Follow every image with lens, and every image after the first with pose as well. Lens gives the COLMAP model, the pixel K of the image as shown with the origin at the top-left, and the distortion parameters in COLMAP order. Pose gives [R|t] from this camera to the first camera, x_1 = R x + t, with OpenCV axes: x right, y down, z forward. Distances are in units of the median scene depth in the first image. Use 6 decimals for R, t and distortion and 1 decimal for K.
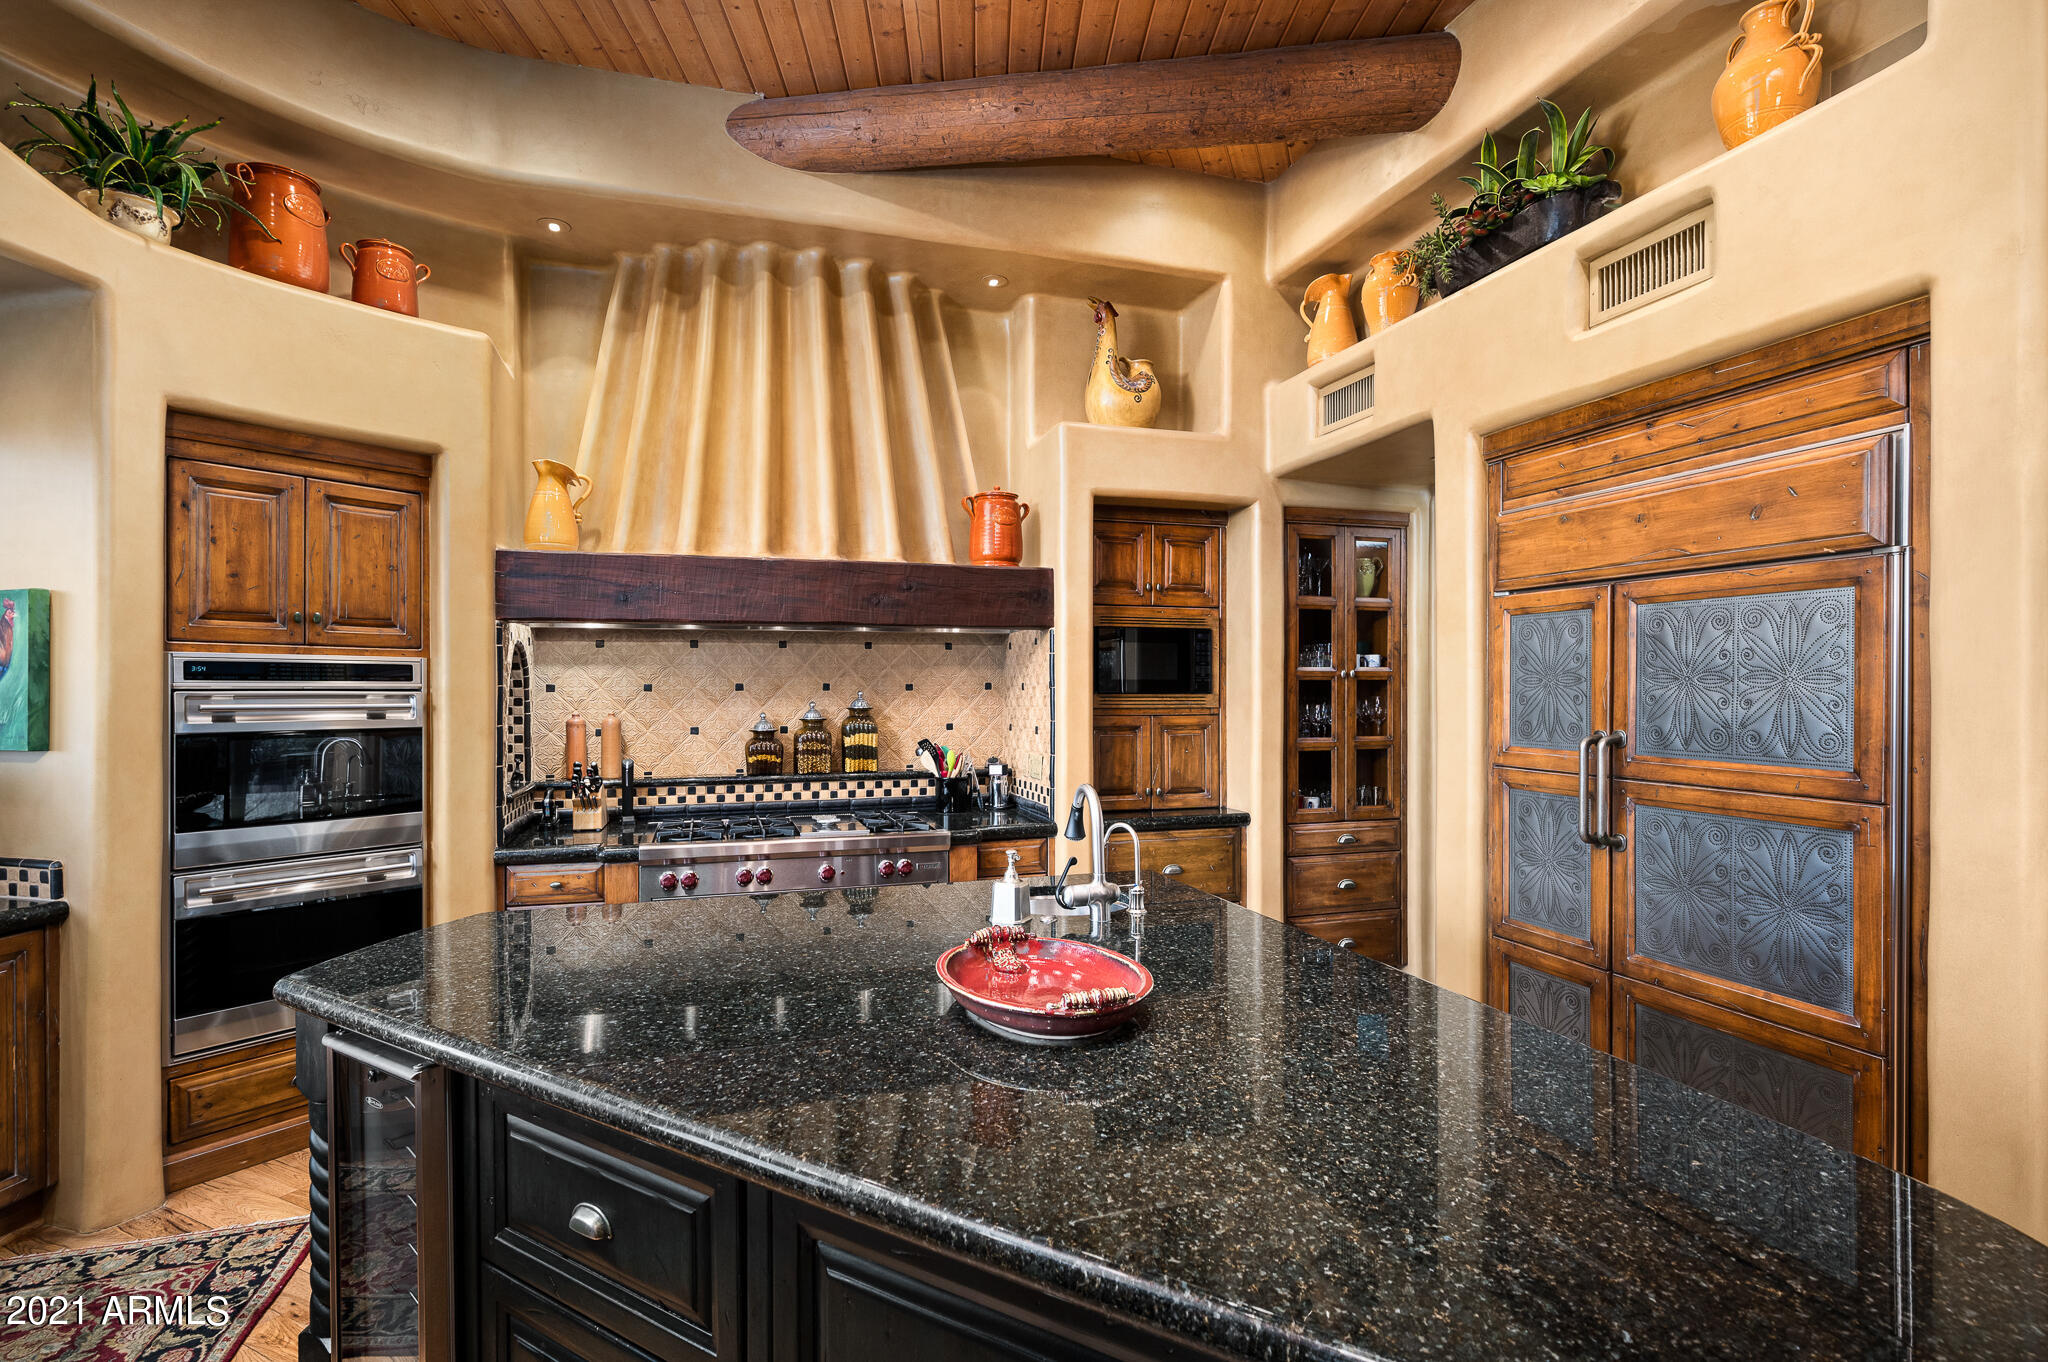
lens RADIAL K [[978.0, 0, 1021.9], [0, 978.0, 687.5], [0, 0, 1]] dist [0.001353, 0.000612]
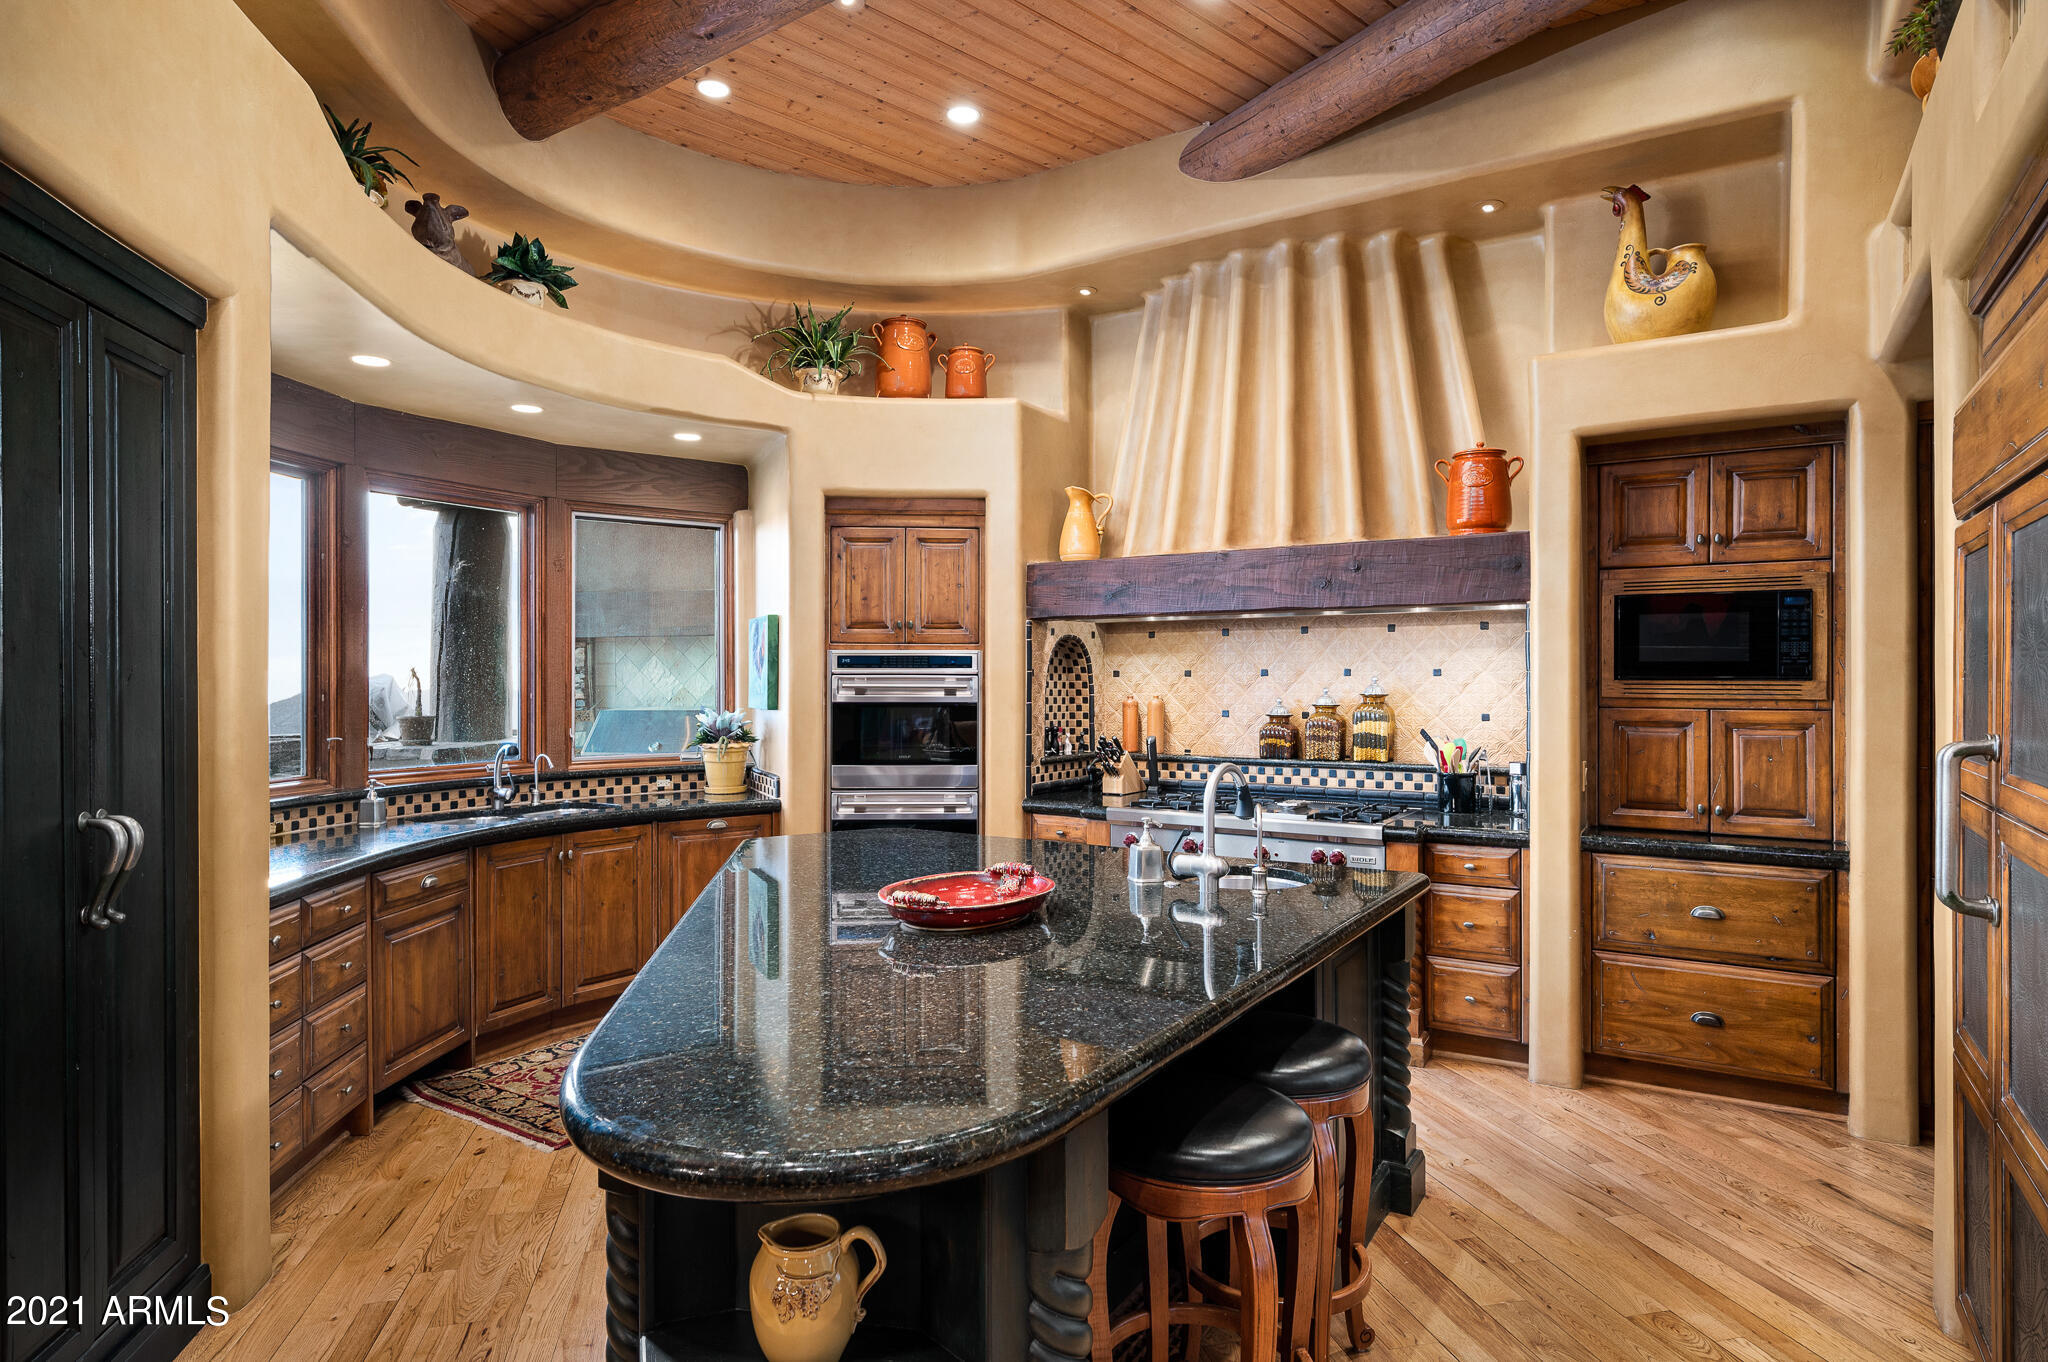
lens RADIAL K [[1115.0, 0, 1024.1], [0, 1115.0, 677.7], [0, 0, 1]] dist [-0.005285, -0.000359]
pose [[0.653351, 0.001135, -0.757054, 0.489021], [-0.000501, 0.999999, 0.001068, 0.004288], [0.757055, -0.000319, 0.653351, 0.041169]]
